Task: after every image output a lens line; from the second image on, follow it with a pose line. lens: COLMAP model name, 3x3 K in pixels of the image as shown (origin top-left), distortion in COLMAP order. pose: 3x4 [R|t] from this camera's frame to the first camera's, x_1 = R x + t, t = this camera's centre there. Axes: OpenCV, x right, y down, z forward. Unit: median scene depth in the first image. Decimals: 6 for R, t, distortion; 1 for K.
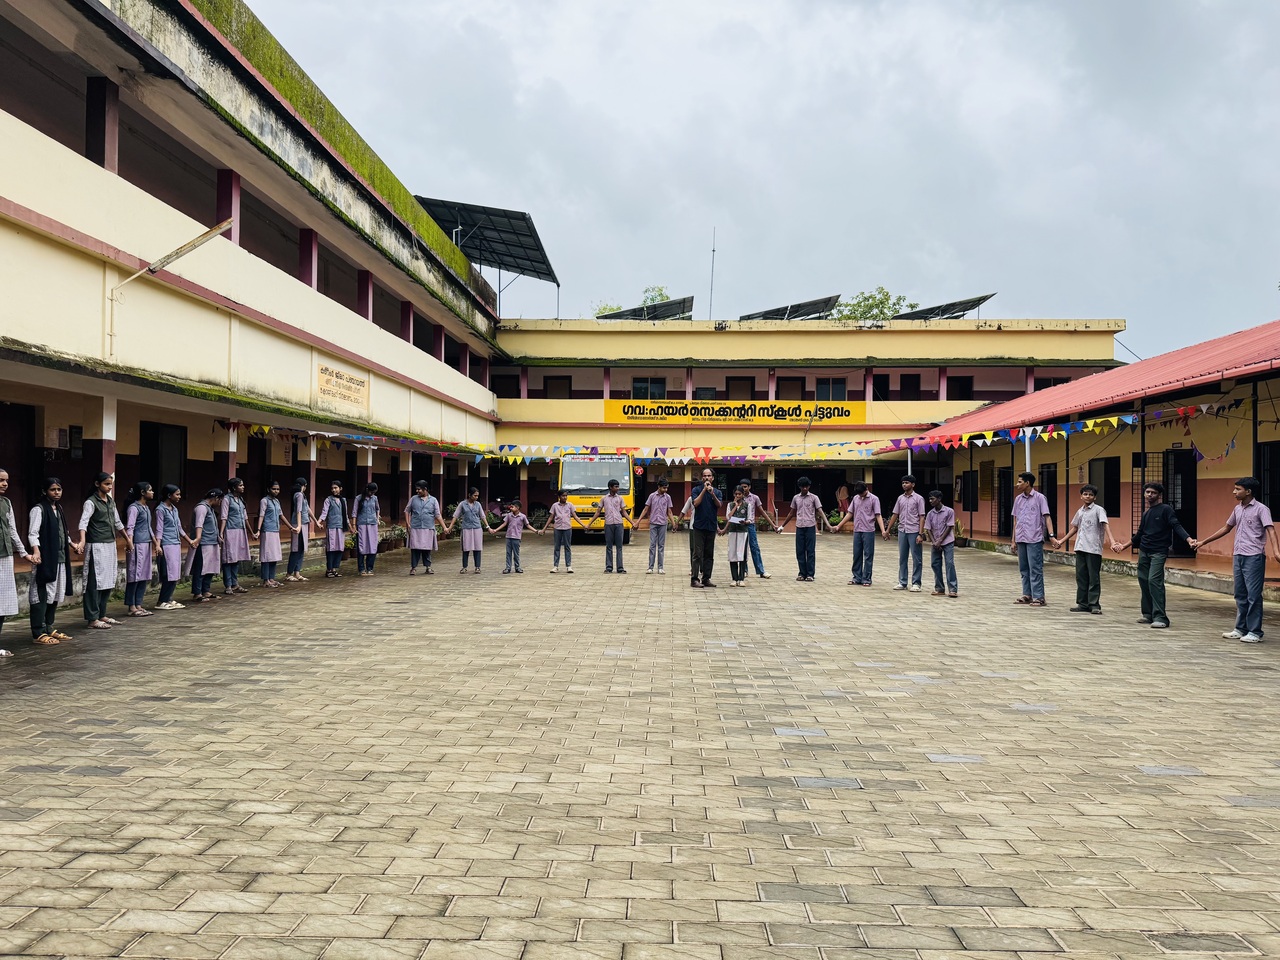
lens RADIAL K [[894.9, 0, 640.4], [0, 894.9, 486.2], [0, 0, 1]] dist [0.006087, -0.010983]
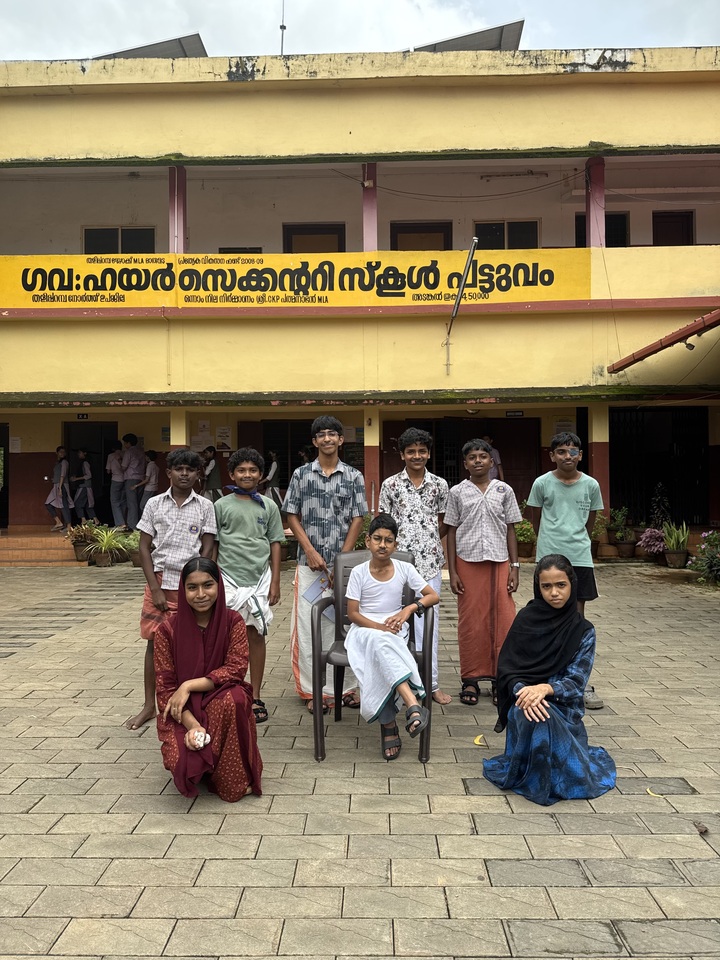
lens RADIAL K [[671.1, 0, 359.9], [0, 671.1, 478.4], [0, 0, 1]] dist [0.006087, -0.010983]
pose [[0.999242, -0.018174, 0.034433, 0.128755], [0.017806, 0.999781, 0.010953, 0.008711], [-0.034625, -0.010332, 0.999347, 0.678073]]
